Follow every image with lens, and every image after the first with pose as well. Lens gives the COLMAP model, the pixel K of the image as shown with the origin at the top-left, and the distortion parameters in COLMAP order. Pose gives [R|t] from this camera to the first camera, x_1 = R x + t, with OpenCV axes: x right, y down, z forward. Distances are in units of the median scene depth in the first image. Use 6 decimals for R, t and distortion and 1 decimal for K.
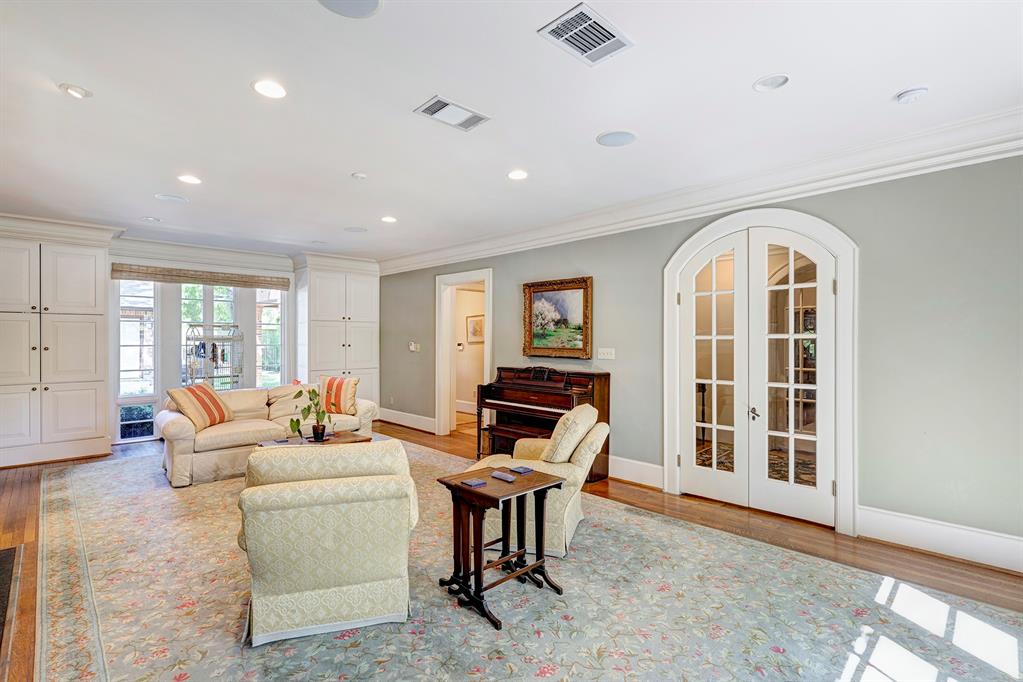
lens RADIAL K [[467.3, 0, 515.4], [0, 467.3, 339.4], [0, 0, 1]] dist [-0.000507, -0.000243]
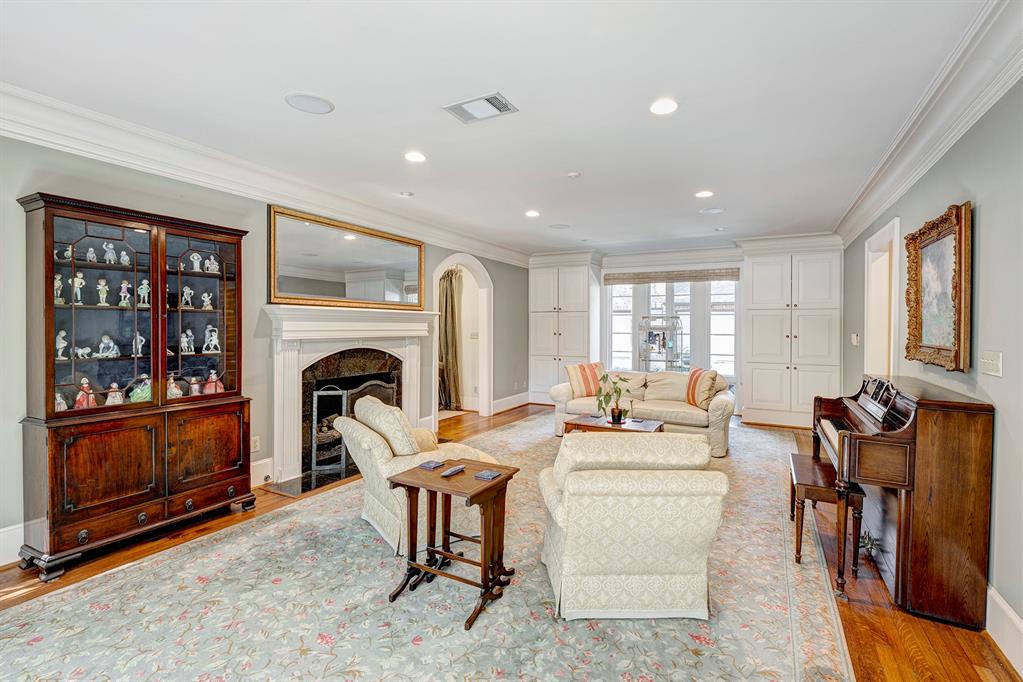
lens RADIAL K [[467.3, 0, 536.6], [0, 467.3, 326.5], [0, 0, 1]] dist [-0.000507, -0.000243]
pose [[0.334059, 0.000588, -0.942552, 0.431769], [-0.008805, 0.999958, -0.002497, -0.000275], [0.942511, 0.009133, 0.334050, 0.384357]]
